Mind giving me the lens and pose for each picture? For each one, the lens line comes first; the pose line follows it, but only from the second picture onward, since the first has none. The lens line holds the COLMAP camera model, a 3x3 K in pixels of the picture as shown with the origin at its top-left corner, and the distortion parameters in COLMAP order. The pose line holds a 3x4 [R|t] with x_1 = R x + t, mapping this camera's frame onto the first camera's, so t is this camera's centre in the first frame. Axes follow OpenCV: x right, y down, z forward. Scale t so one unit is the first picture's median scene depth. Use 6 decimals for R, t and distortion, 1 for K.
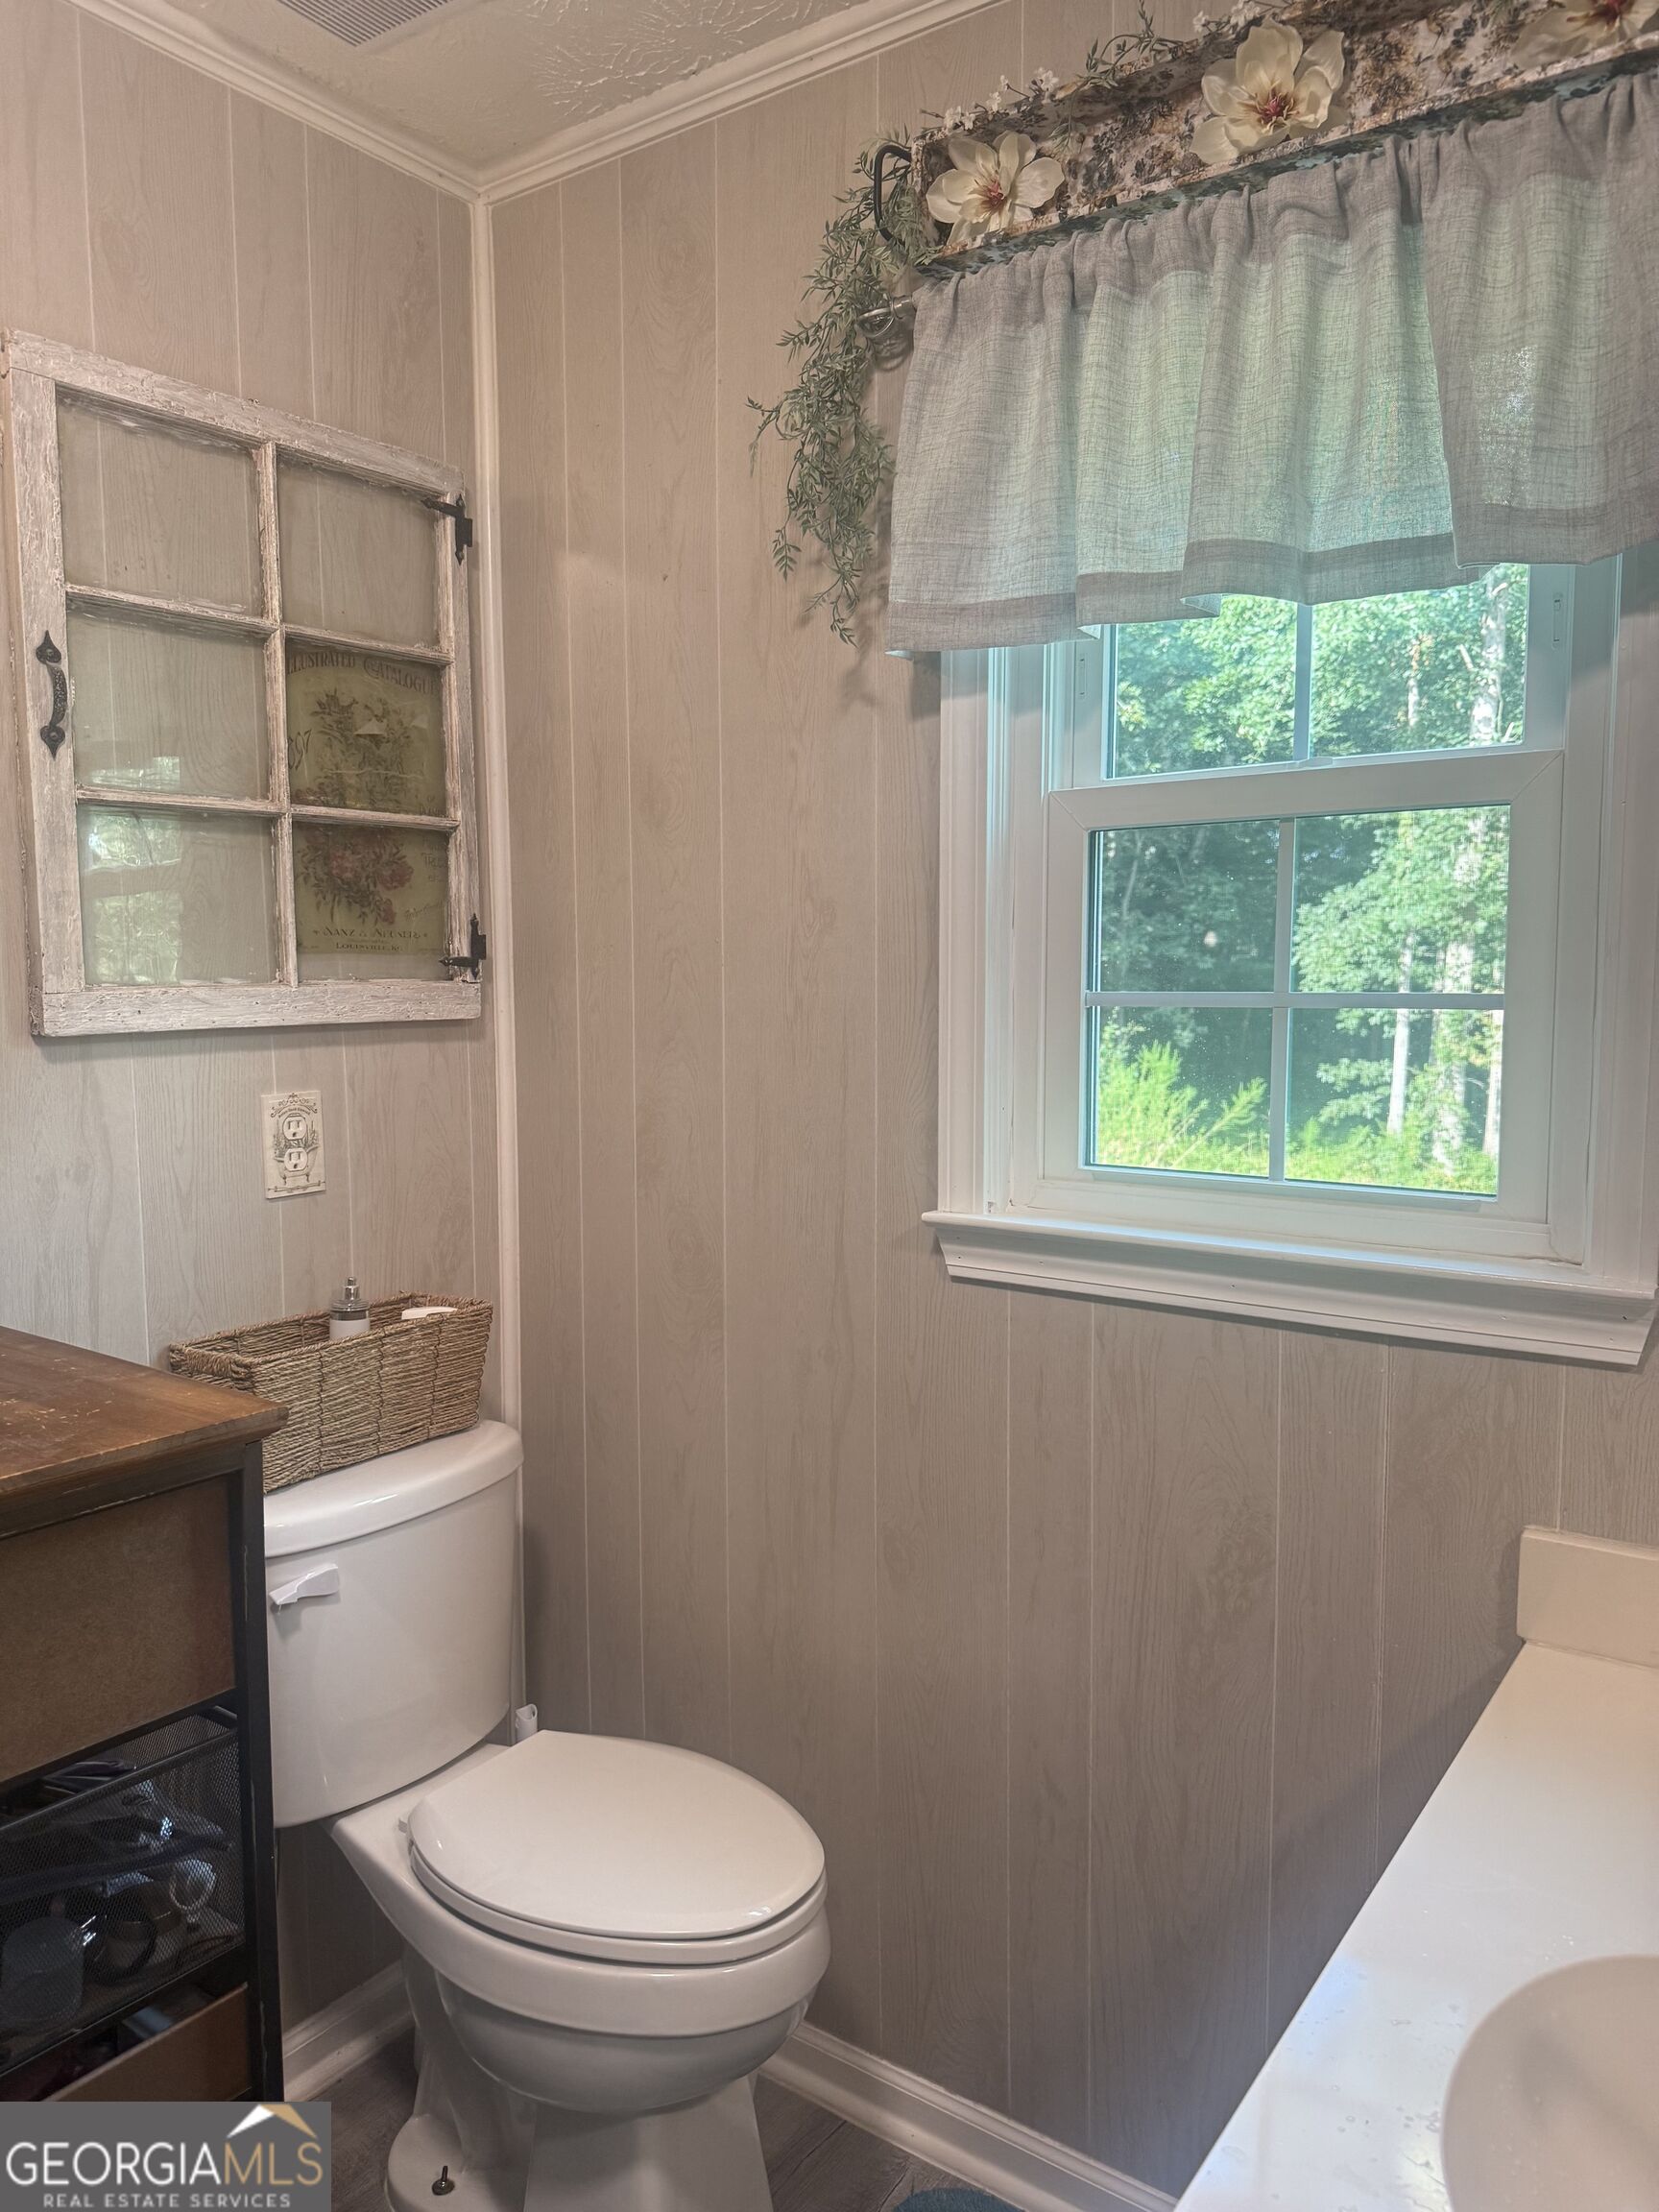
lens RADIAL K [[1578.1, 0, 834.3], [0, 1578.1, 1111.7], [0, 0, 1]] dist [0.007220, -0.007821]
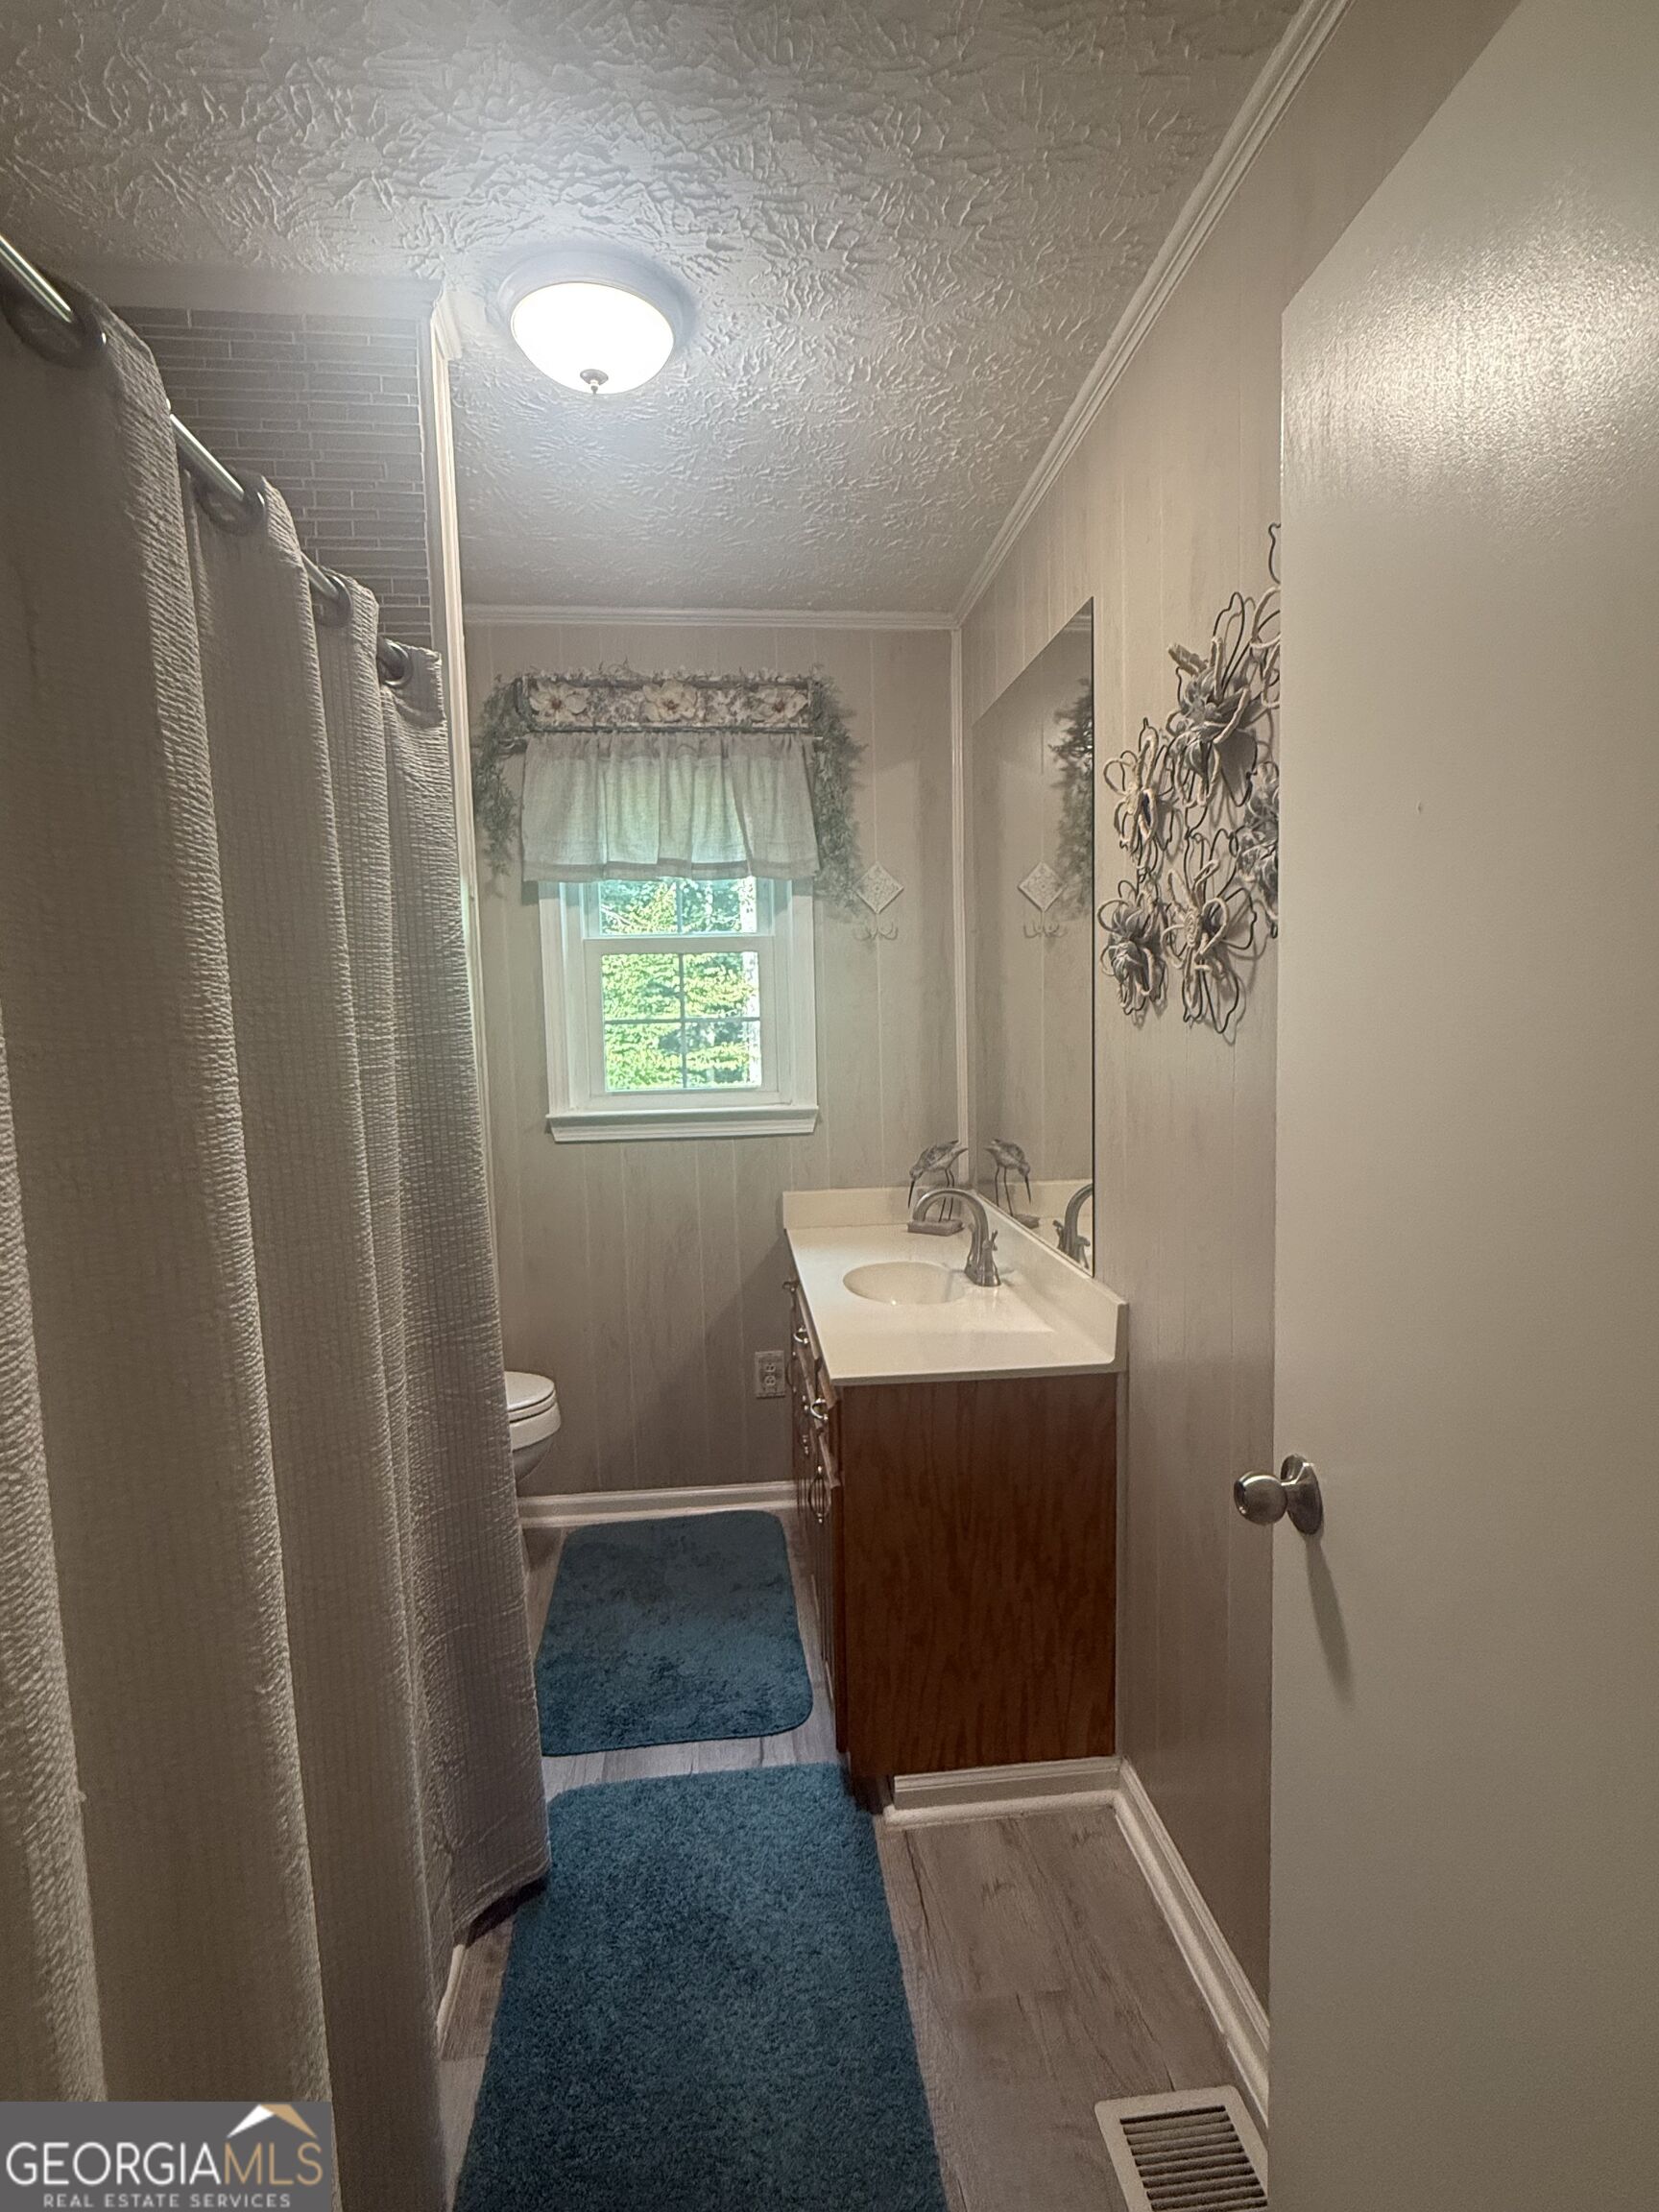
lens RADIAL K [[1089.1, 0, 830.7], [0, 1089.1, 1110.2], [0, 0, 1]] dist [0.001278, -0.000040]
pose [[0.749442, -0.077211, 0.657552, -0.804746], [0.083695, 0.996257, 0.021592, 0.066275], [-0.656758, 0.038852, 0.753100, -0.598647]]
